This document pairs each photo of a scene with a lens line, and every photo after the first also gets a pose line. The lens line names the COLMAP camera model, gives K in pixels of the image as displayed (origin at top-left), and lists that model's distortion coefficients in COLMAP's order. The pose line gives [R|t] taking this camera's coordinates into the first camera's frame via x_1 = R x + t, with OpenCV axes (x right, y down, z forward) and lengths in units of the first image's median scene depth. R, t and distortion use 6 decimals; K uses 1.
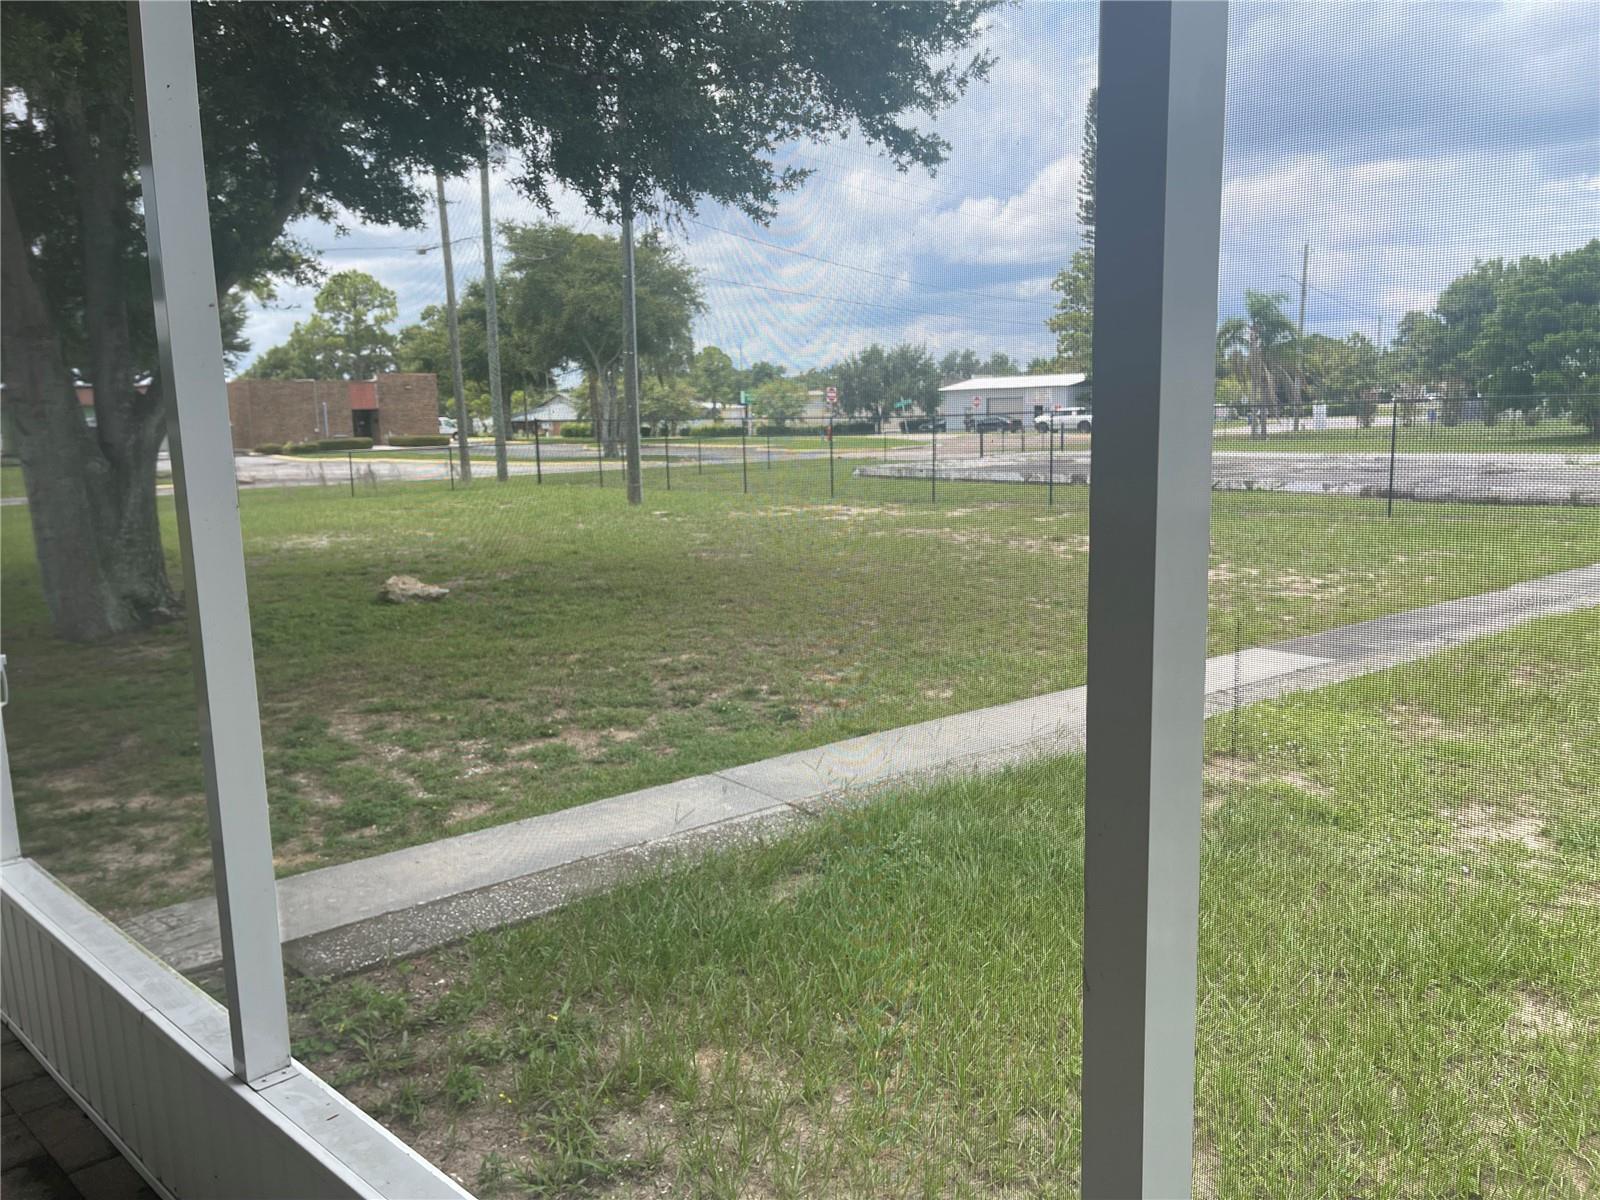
lens RADIAL K [[1216.6, 0, 816.5], [0, 1216.6, 610.8], [0, 0, 1]] dist [0.041495, -0.036866]
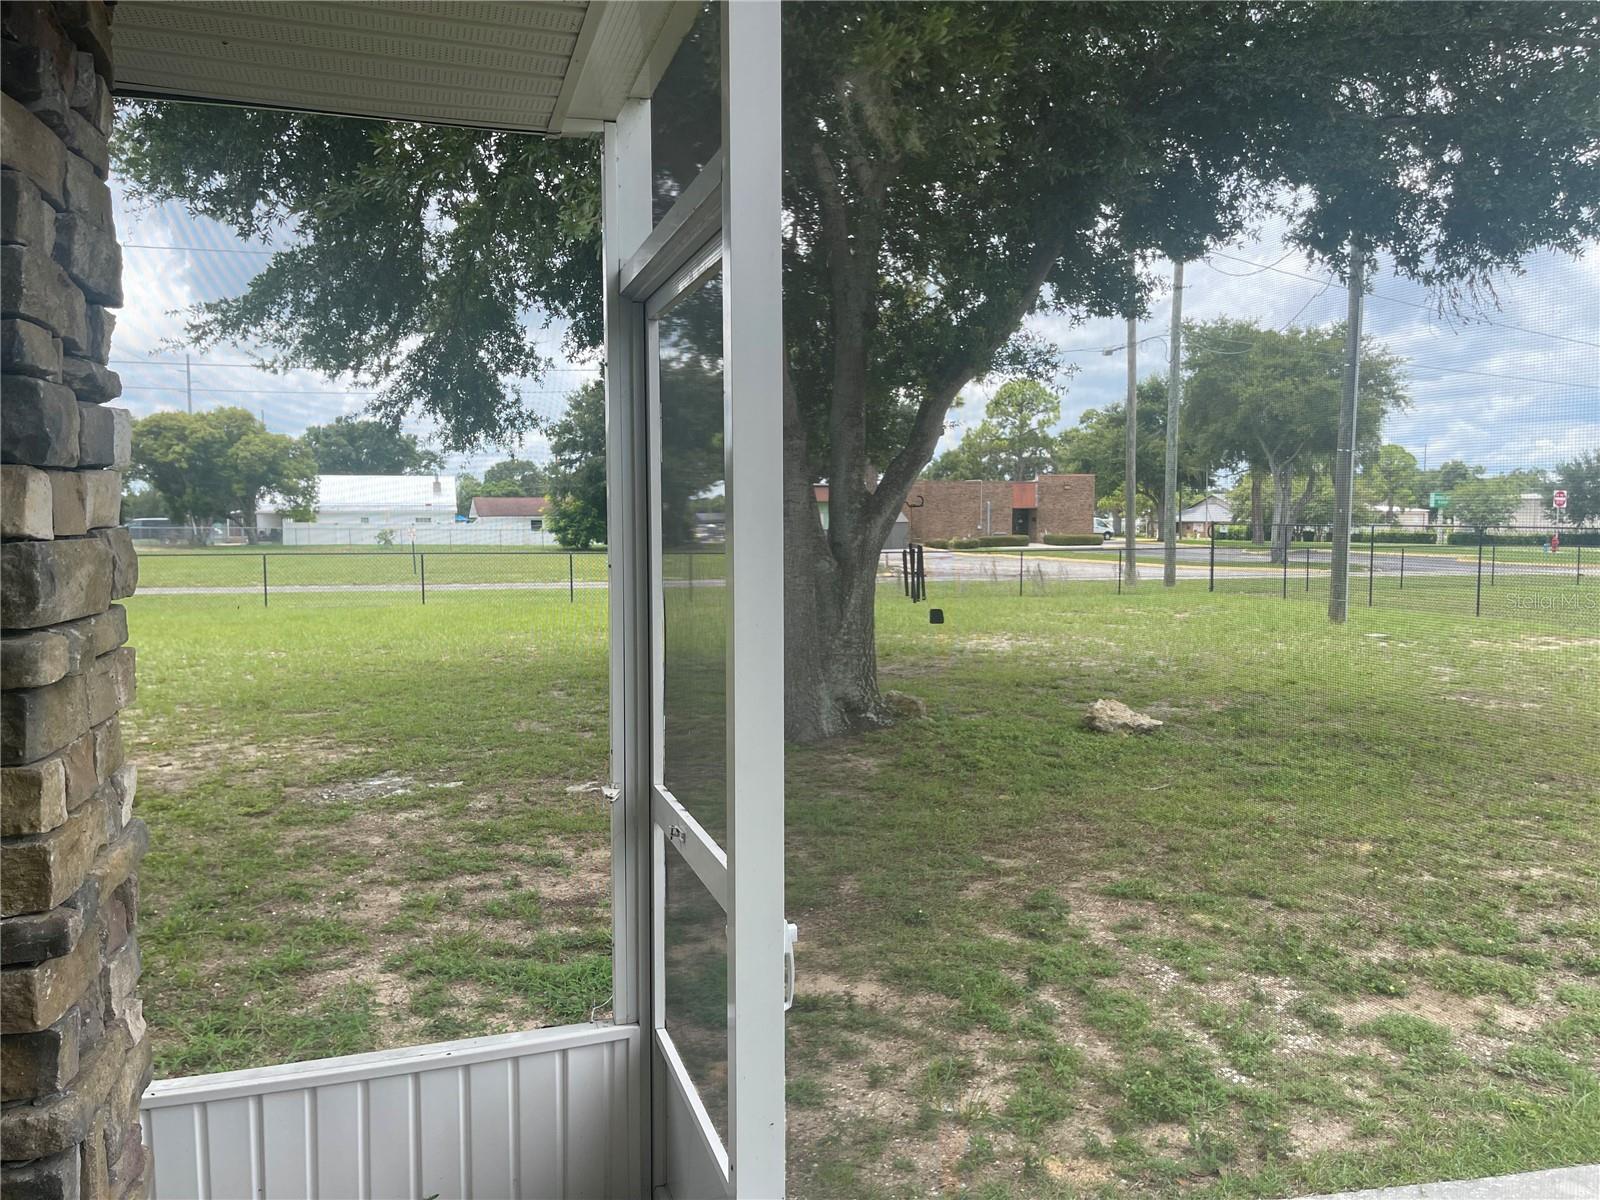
lens RADIAL K [[1216.6, 0, 807.5], [0, 1216.6, 608.2], [0, 0, 1]] dist [0.041495, -0.036866]
pose [[0.868247, 0.058976, -0.492615, -0.059742], [-0.099360, 0.993464, -0.056186, -0.014148], [0.486082, 0.097729, 0.868432, 0.075024]]
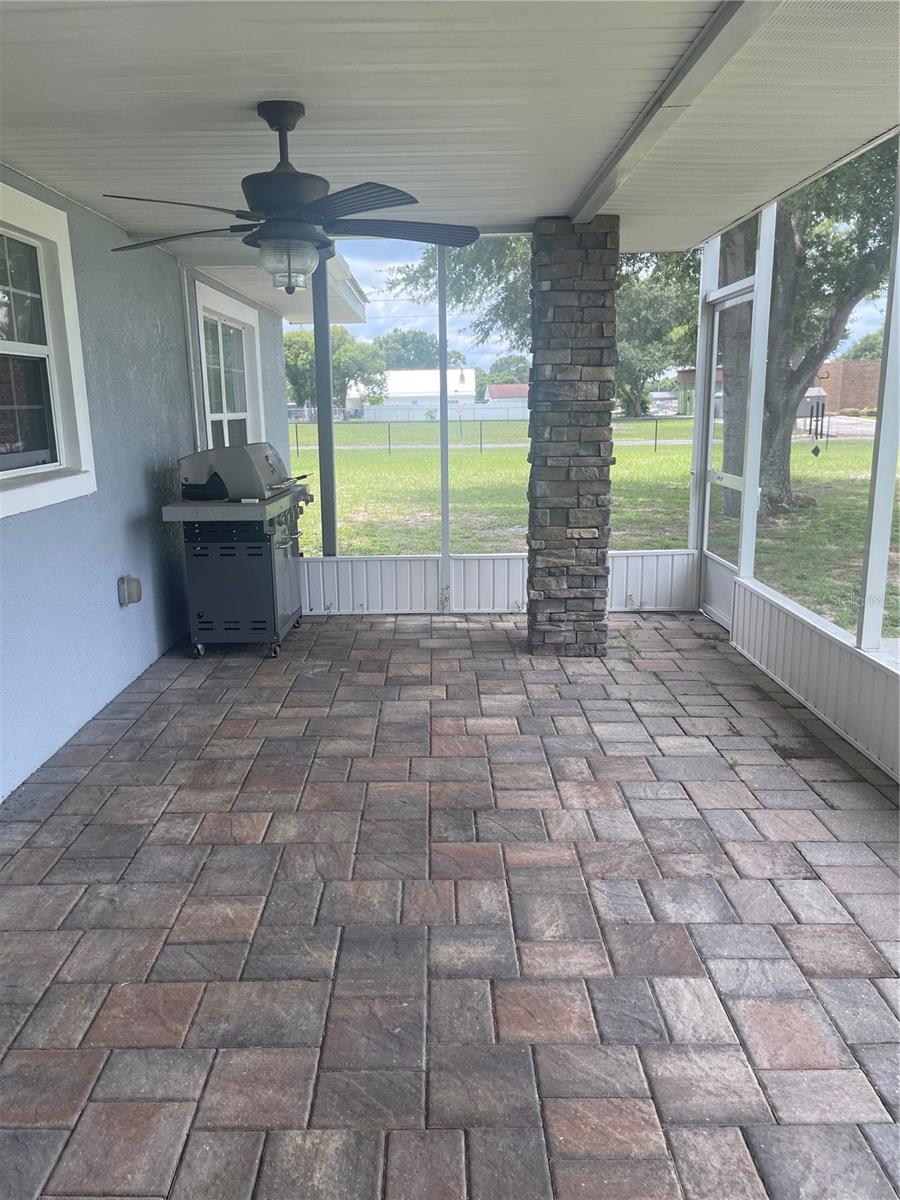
lens RADIAL K [[912.5, 0, 431.2], [0, 912.5, 600.7], [0, 0, 1]] dist [0.041495, -0.036866]
pose [[0.671473, 0.169355, -0.721417, 0.029156], [-0.119005, 0.985543, 0.120593, 0.017662], [0.731411, 0.004878, 0.681920, -0.095287]]
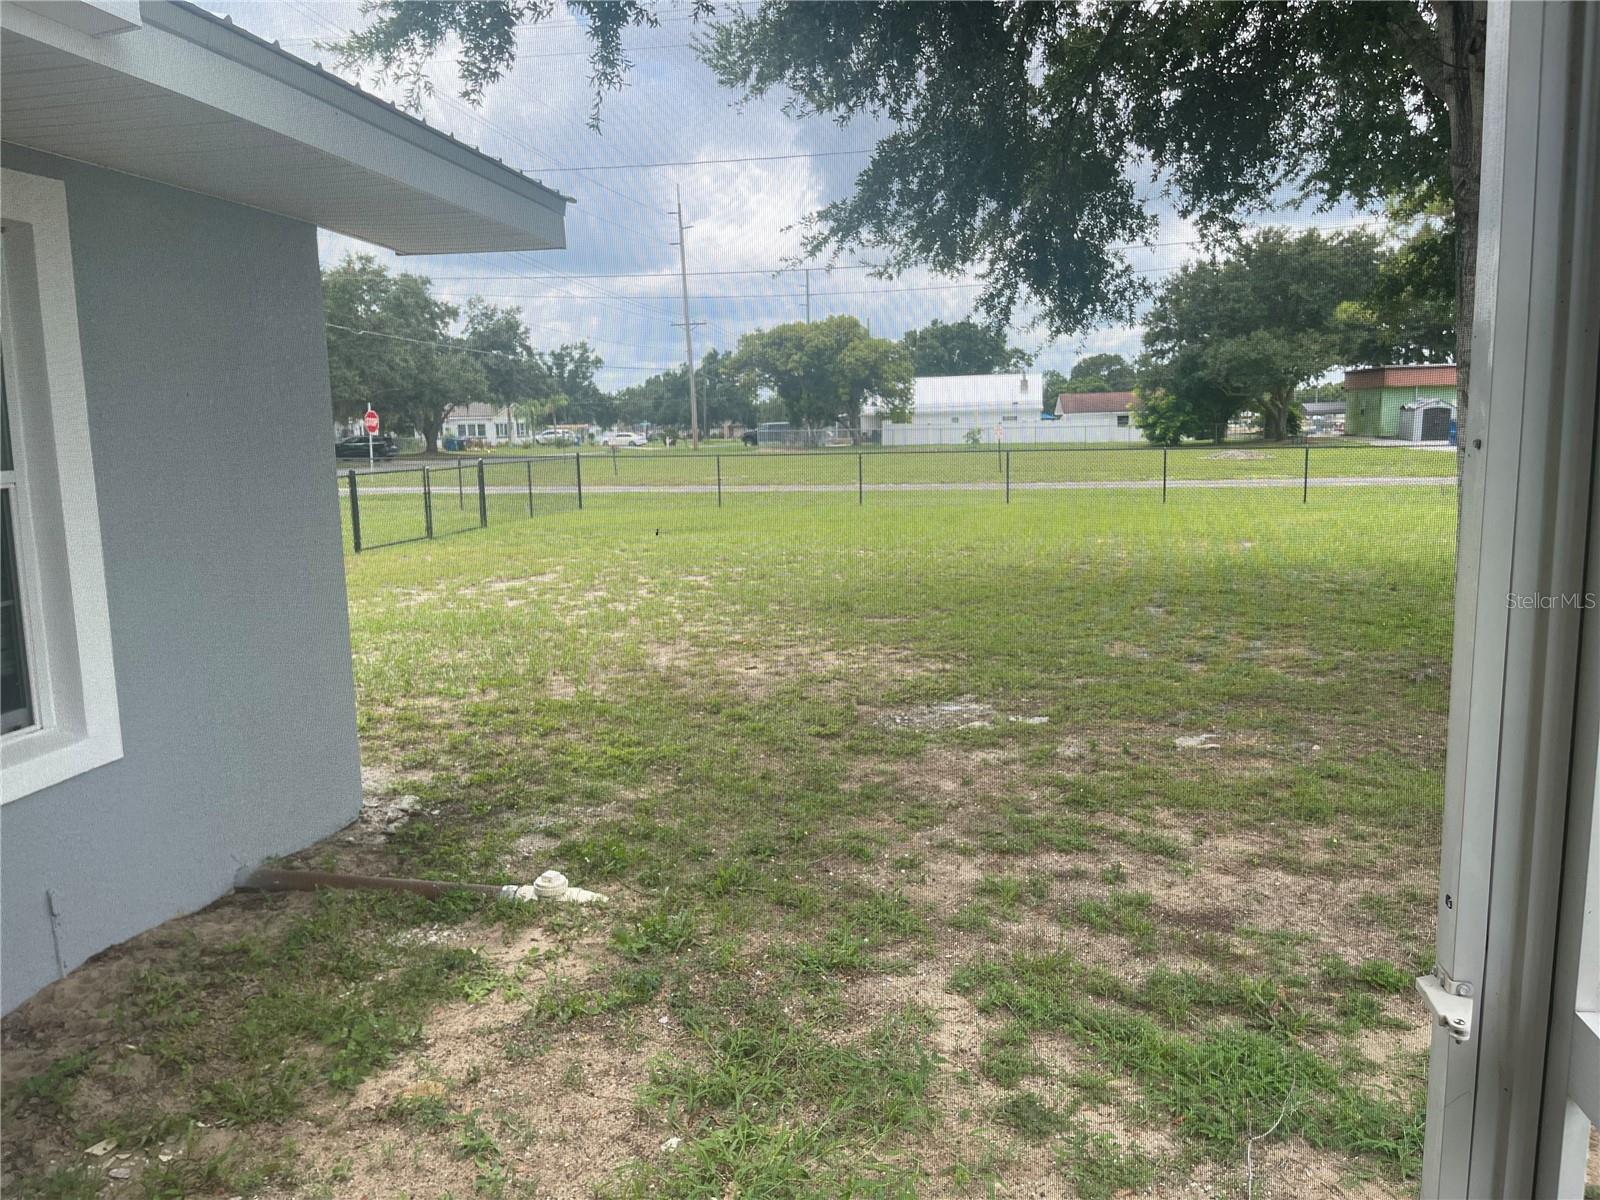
lens RADIAL K [[1216.6, 0, 789.3], [0, 1216.6, 616.6], [0, 0, 1]] dist [0.041495, -0.036866]
pose [[0.541315, 0.143835, -0.828426, -0.112892], [-0.127438, 0.987912, 0.088254, -0.017386], [0.831106, 0.057800, 0.553102, 0.123401]]
